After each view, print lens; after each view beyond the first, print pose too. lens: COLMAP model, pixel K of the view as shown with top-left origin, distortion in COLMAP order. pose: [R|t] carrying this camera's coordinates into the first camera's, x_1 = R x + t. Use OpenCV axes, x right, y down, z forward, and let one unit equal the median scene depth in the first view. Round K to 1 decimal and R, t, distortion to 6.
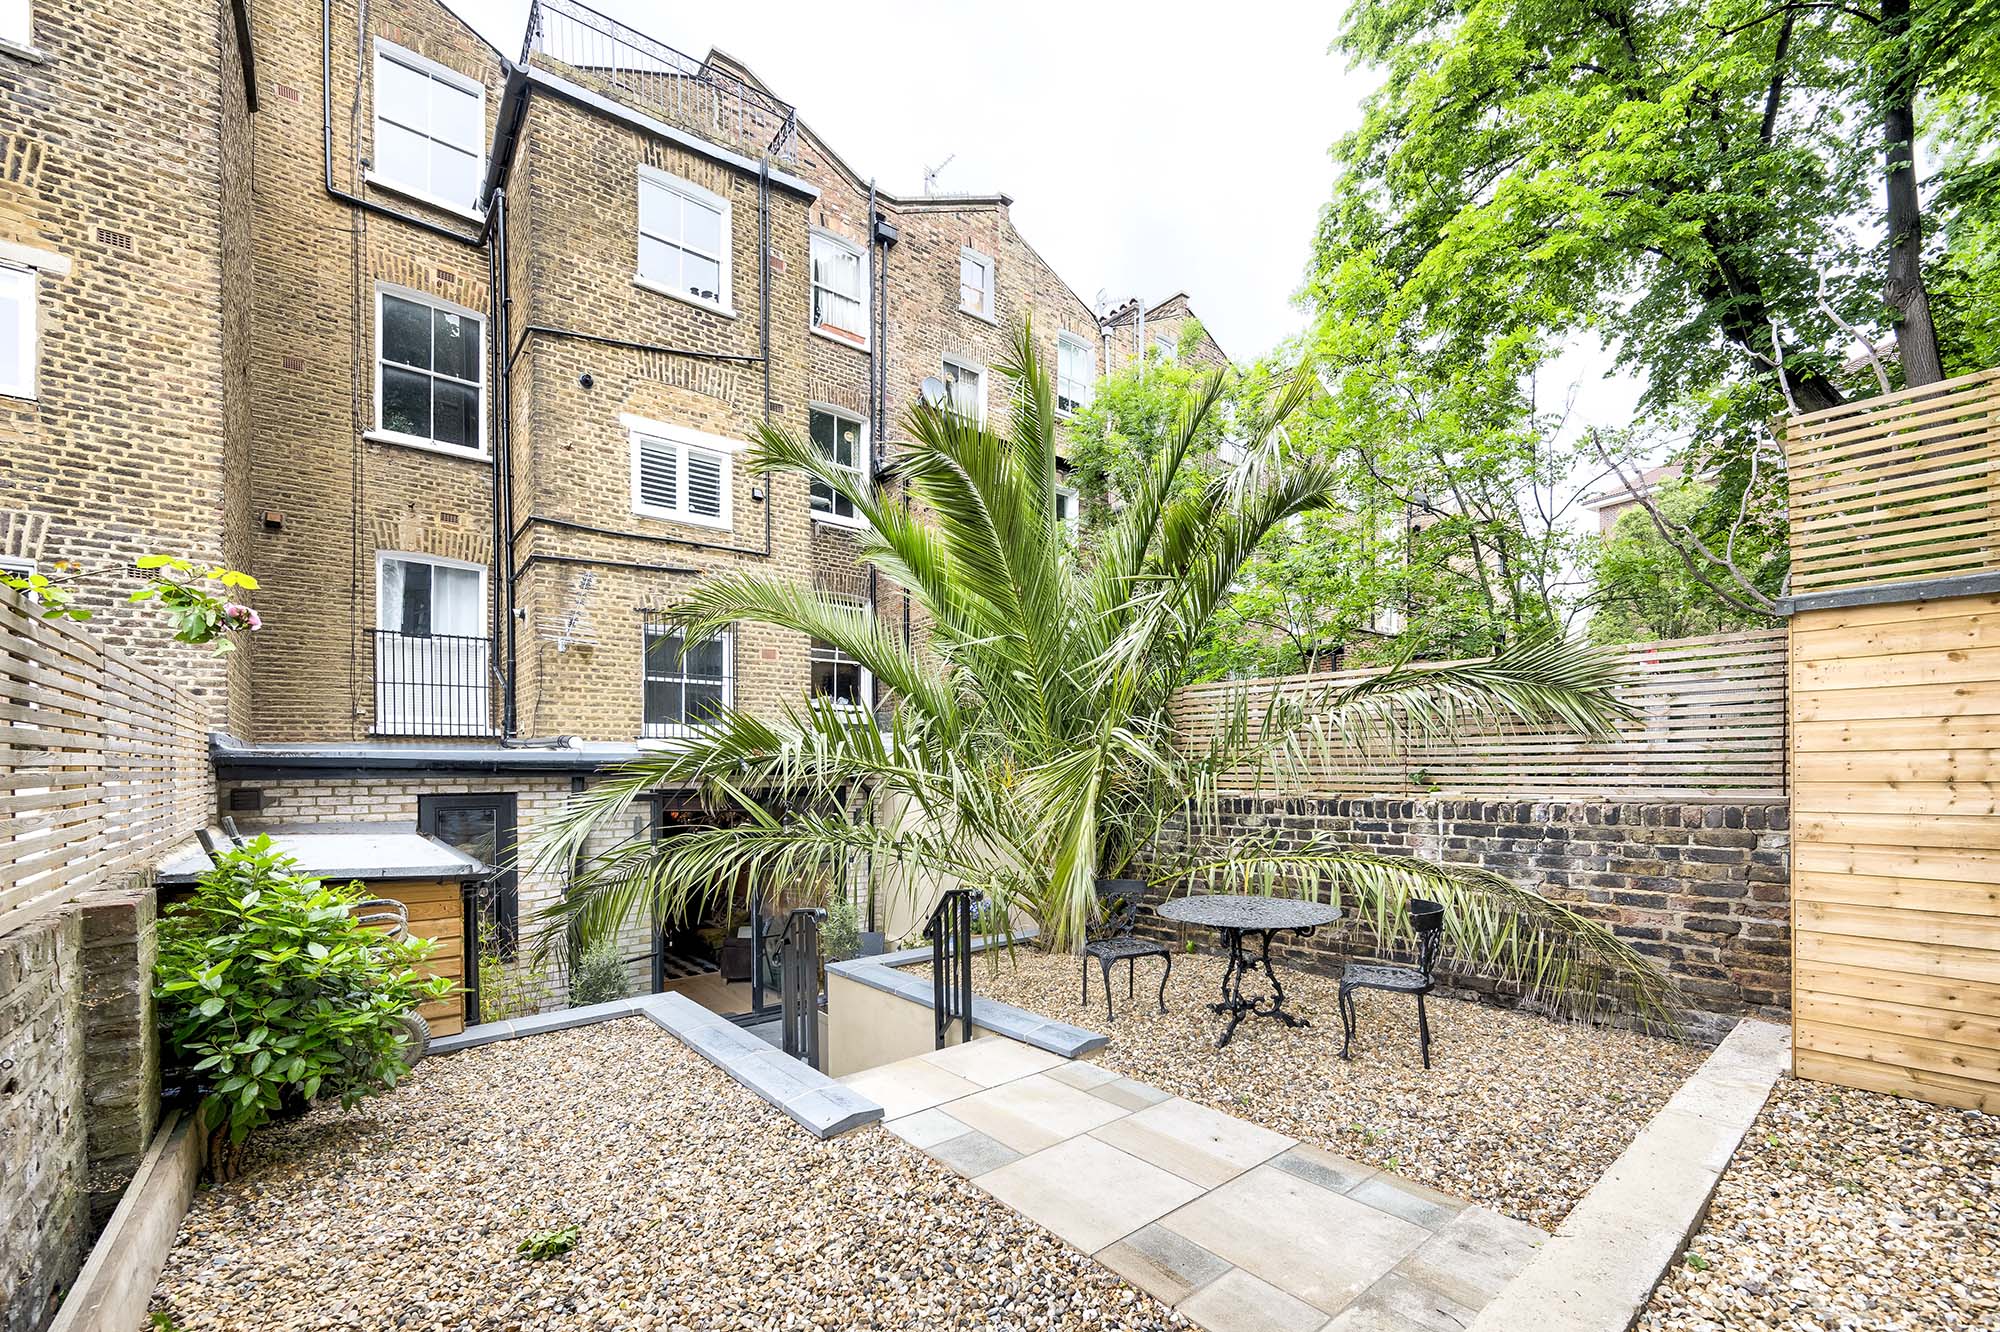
lens RADIAL K [[830.1, 0, 994.2], [0, 830.1, 759.6], [0, 0, 1]] dist [-0.003430, -0.000072]
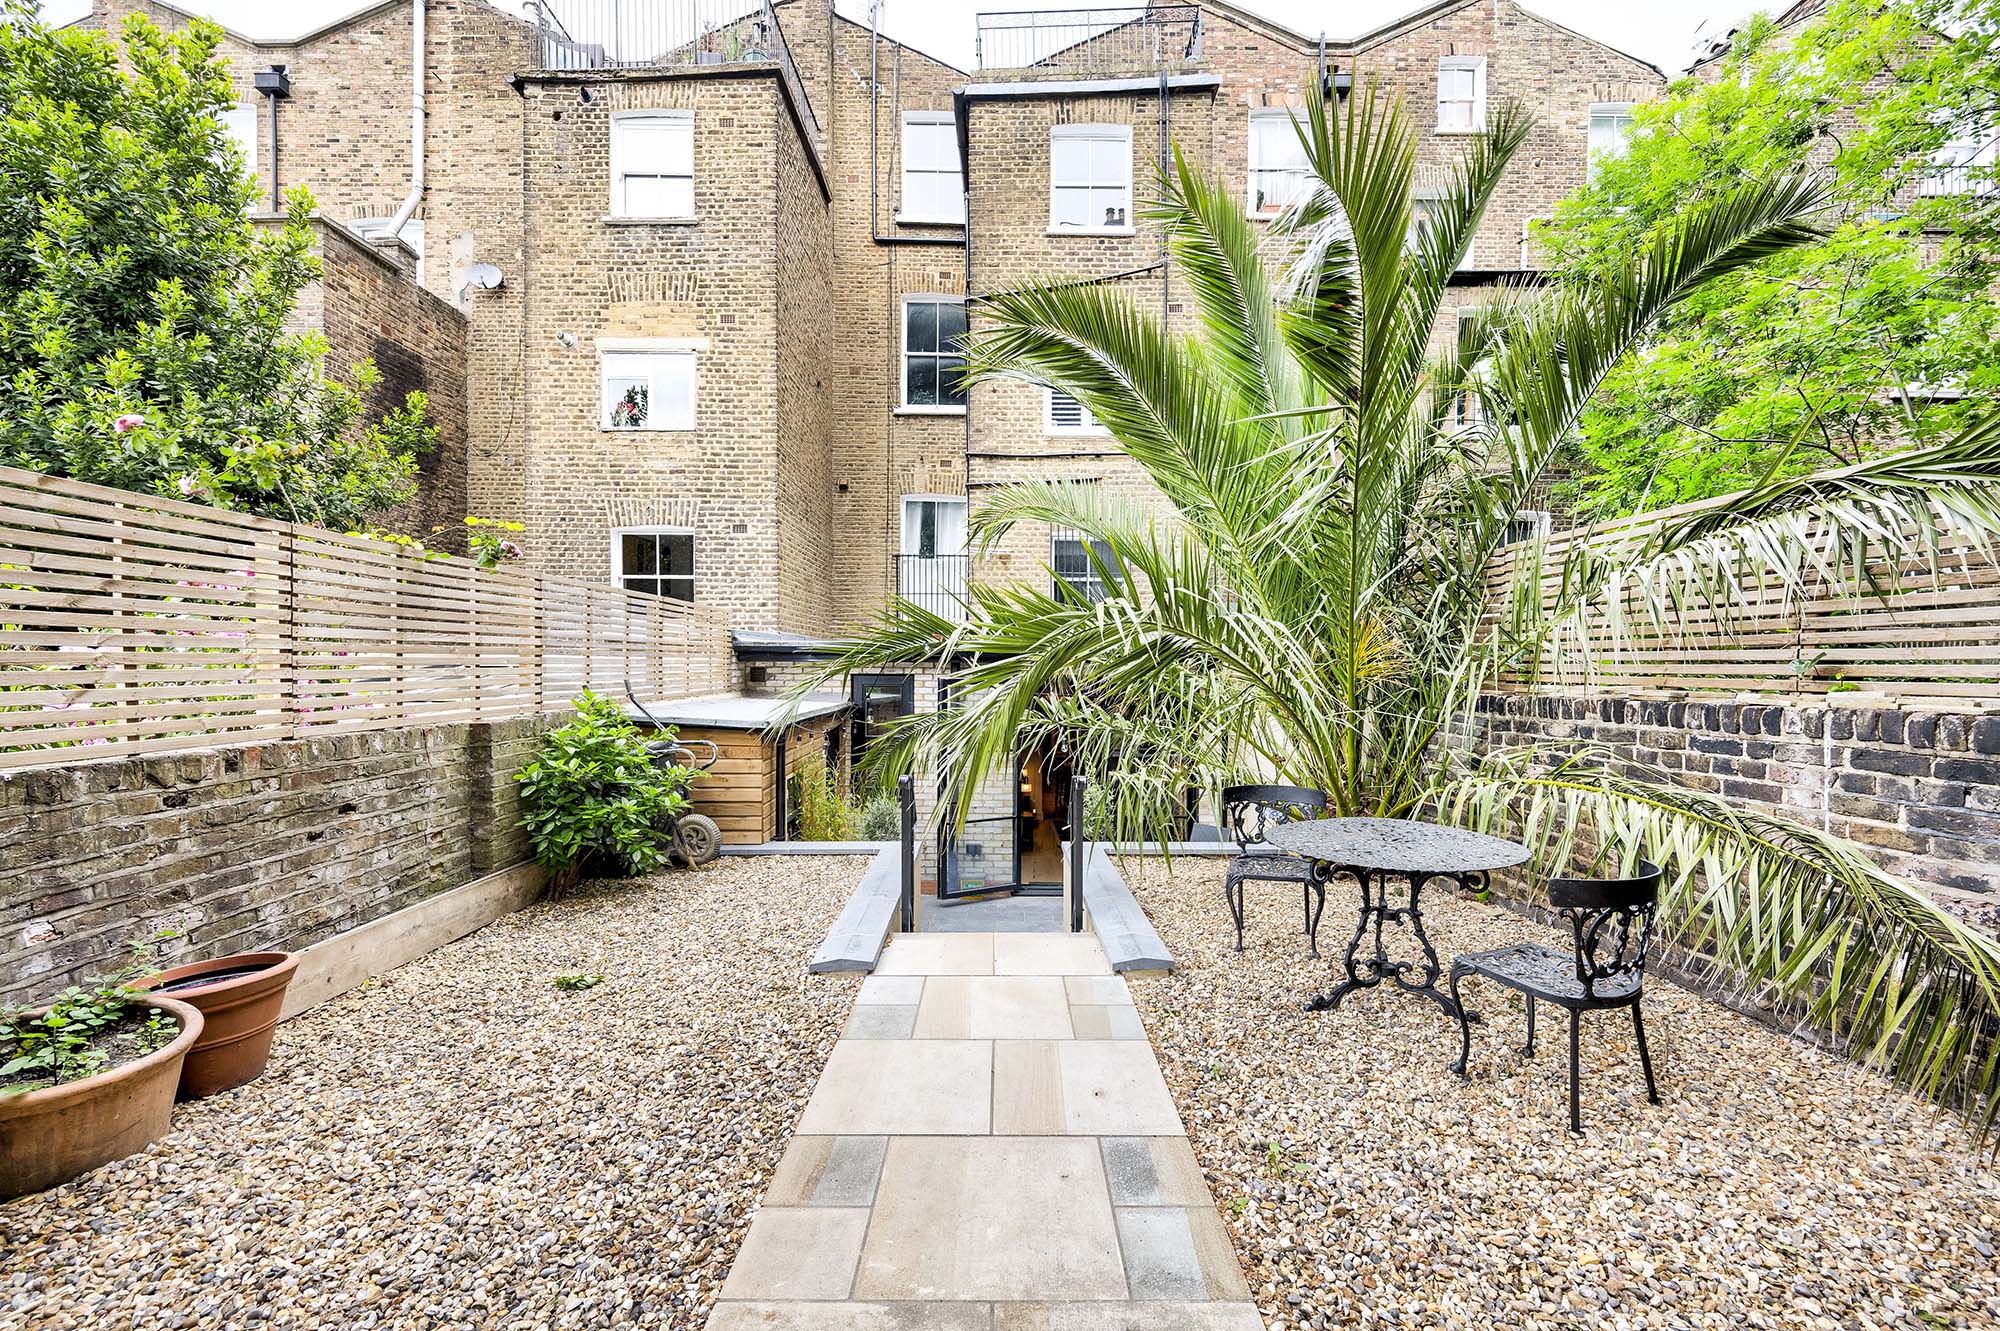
lens RADIAL K [[796.1, 0, 1000.0], [0, 796.1, 665.5], [0, 0, 1]] dist [-0.003718, -0.000527]
pose [[0.773035, 0.010756, -0.634273, 0.426368], [-0.004455, 0.999924, 0.011527, 0.016546], [0.634348, -0.006085, 0.773024, 0.207997]]
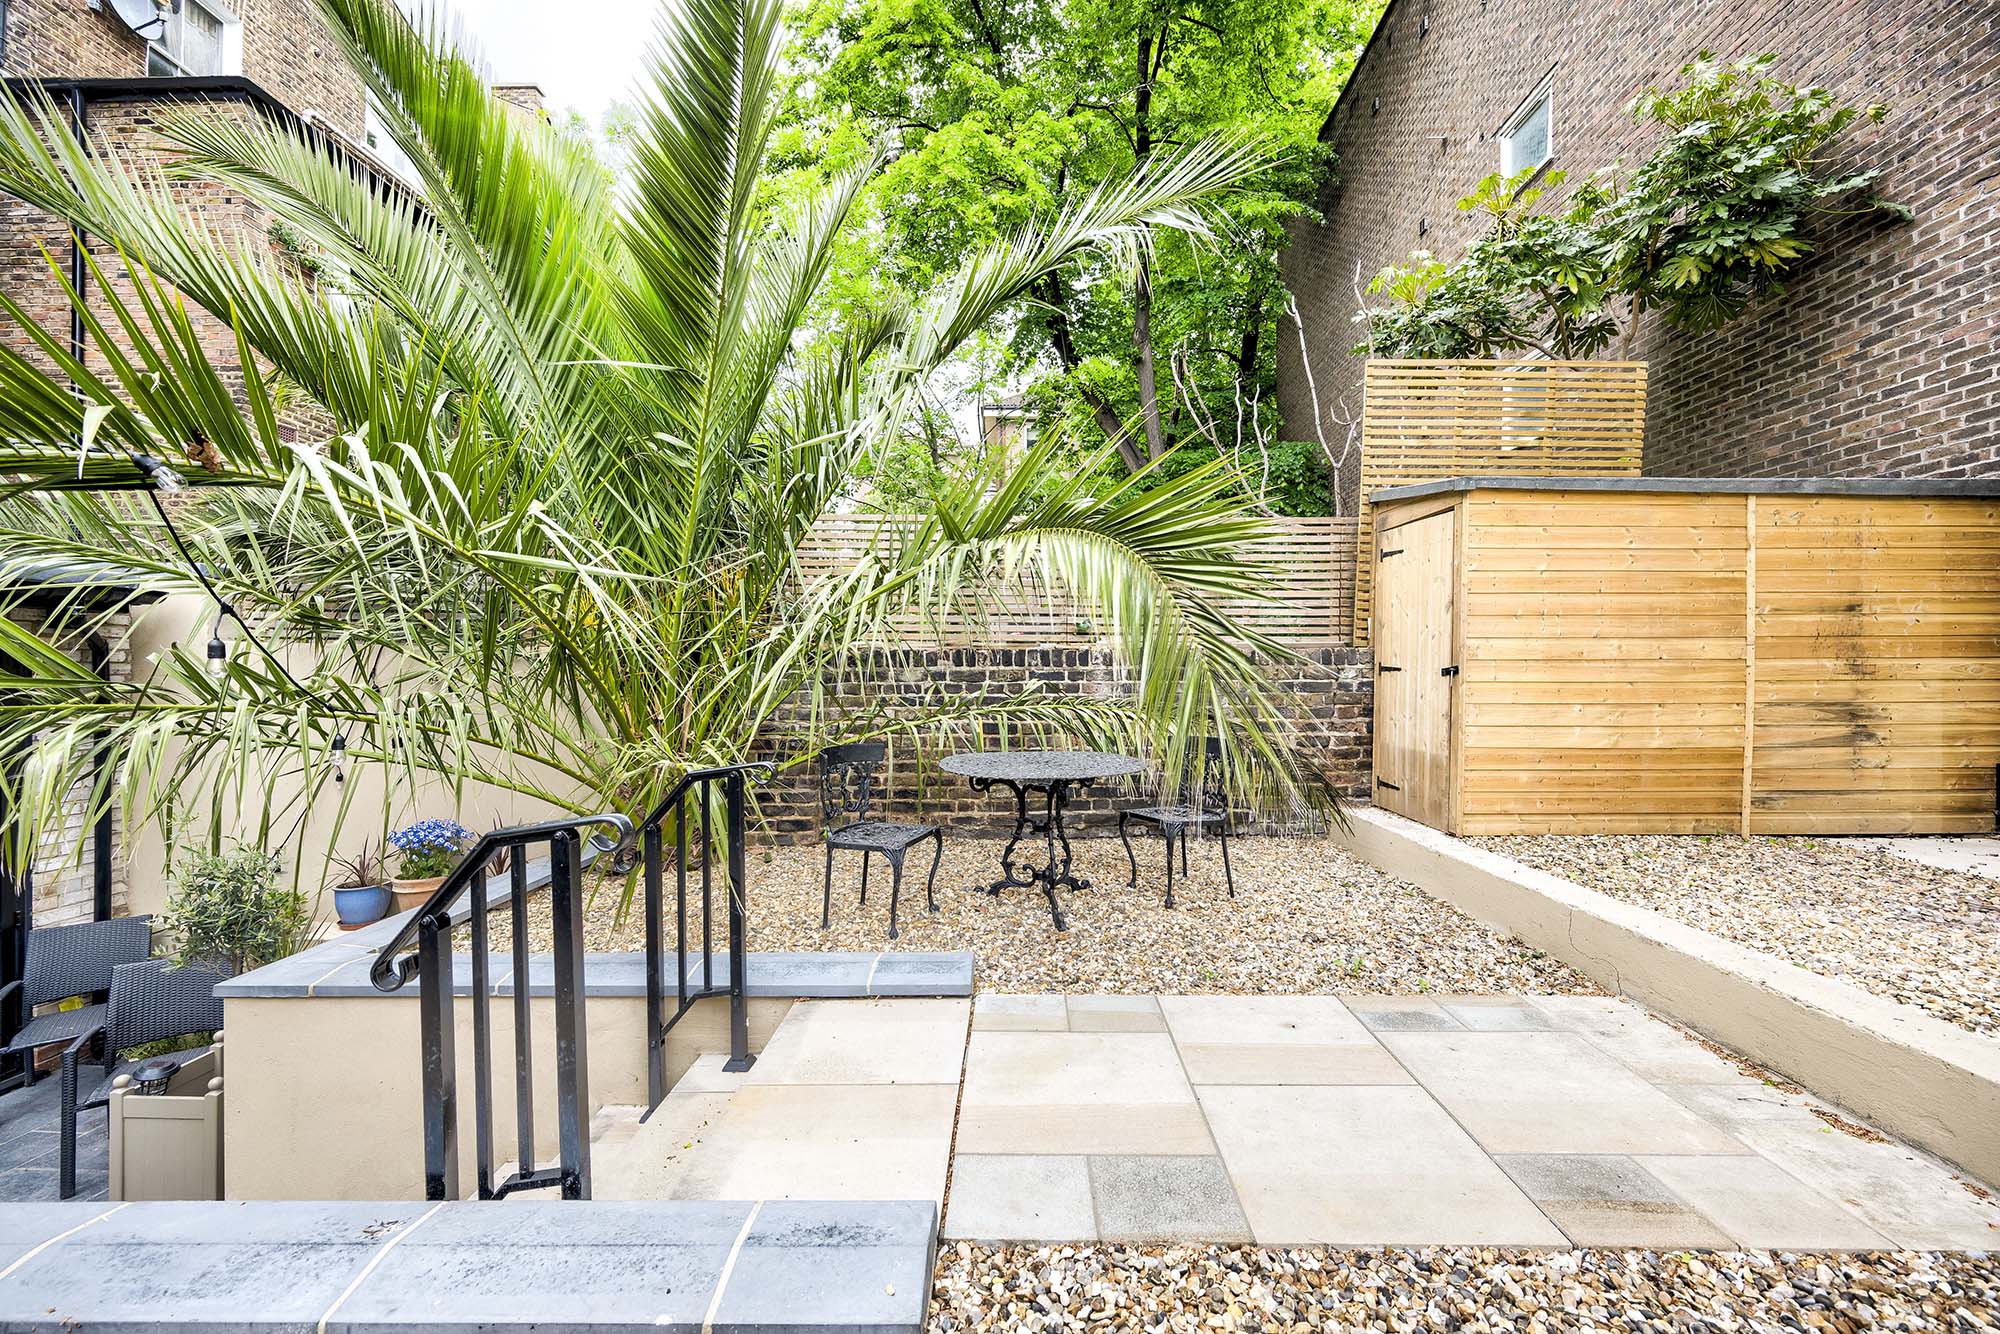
lens RADIAL K [[796.1, 0, 997.2], [0, 796.1, 660.0], [0, 0, 1]] dist [-0.003090, 0.000279]
pose [[0.643063, 0.024415, 0.765424, -0.306715], [-0.016173, 0.999702, -0.018300, 0.082128], [-0.765643, -0.000612, 0.643266, 0.454555]]
